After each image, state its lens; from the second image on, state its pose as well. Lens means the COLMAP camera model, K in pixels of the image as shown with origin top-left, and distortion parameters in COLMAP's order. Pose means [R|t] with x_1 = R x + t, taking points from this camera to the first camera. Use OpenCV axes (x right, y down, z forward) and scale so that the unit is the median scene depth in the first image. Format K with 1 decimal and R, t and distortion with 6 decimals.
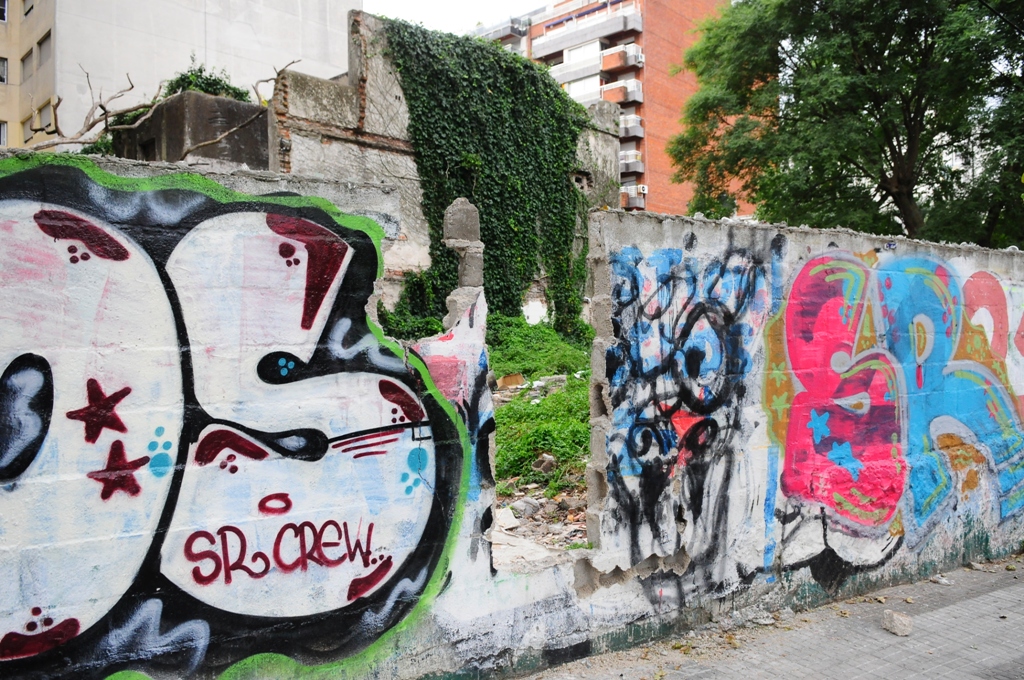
lens RADIAL K [[800.2, 0, 512.0], [0, 800.2, 340.0], [0, 0, 1]] dist [-0.038987, -0.007899]
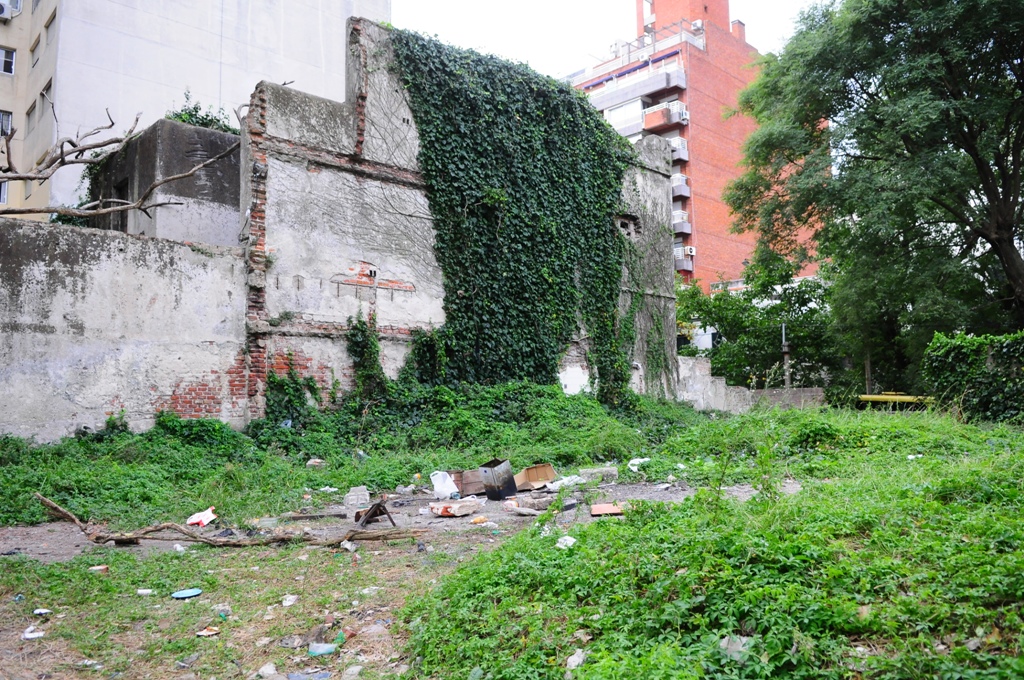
lens RADIAL K [[800.2, 0, 512.0], [0, 800.2, 340.0], [0, 0, 1]] dist [-0.038987, -0.007899]
pose [[0.998630, -0.005140, -0.052065, 0.008434], [0.000445, 0.995961, -0.089783, -0.001931], [0.052316, 0.089637, 0.994600, 0.184184]]
